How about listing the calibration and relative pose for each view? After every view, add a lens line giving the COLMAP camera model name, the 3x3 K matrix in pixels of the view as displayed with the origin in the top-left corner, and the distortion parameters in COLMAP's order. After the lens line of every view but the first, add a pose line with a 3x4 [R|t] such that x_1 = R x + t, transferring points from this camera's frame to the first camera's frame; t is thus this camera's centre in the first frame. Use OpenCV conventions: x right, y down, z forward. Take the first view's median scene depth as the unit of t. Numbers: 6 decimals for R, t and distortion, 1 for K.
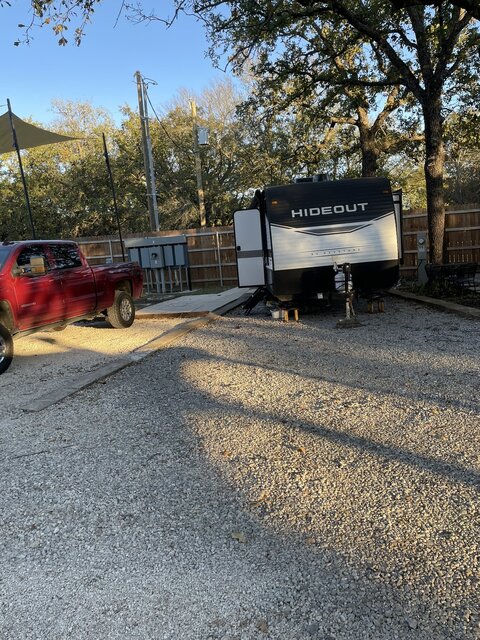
lens RADIAL K [[474.4, 0, 240.0], [0, 474.4, 320.0], [0, 0, 1]] dist [0.041934, -0.006278]
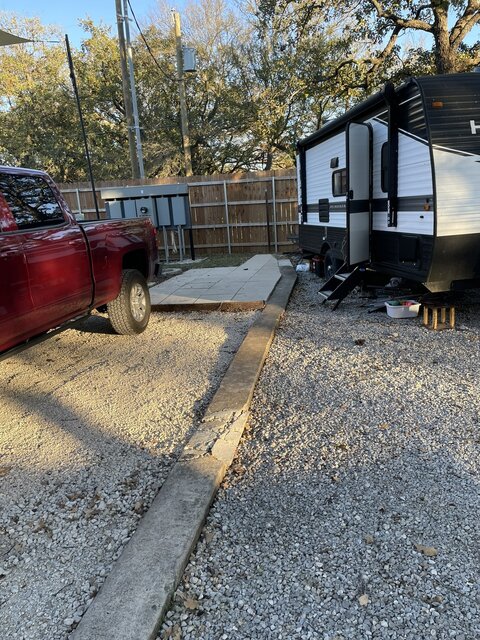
lens RADIAL K [[474.4, 0, 240.0], [0, 474.4, 320.0], [0, 0, 1]] dist [0.041934, -0.006278]
pose [[0.995831, 0.000342, 0.091220, -0.099116], [-0.007388, 0.997010, 0.076920, -0.025602], [-0.090921, -0.077273, 0.992856, 0.245062]]
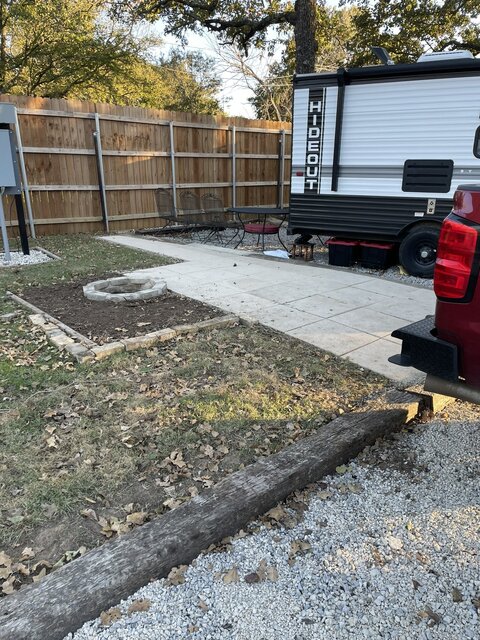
lens RADIAL K [[474.4, 0, 240.0], [0, 474.4, 320.0], [0, 0, 1]] dist [0.041934, -0.006278]
pose [[0.561446, -0.188146, 0.805841, -0.328624], [0.069163, 0.981072, 0.180871, -0.065564], [-0.824618, -0.045815, 0.563831, 0.600639]]
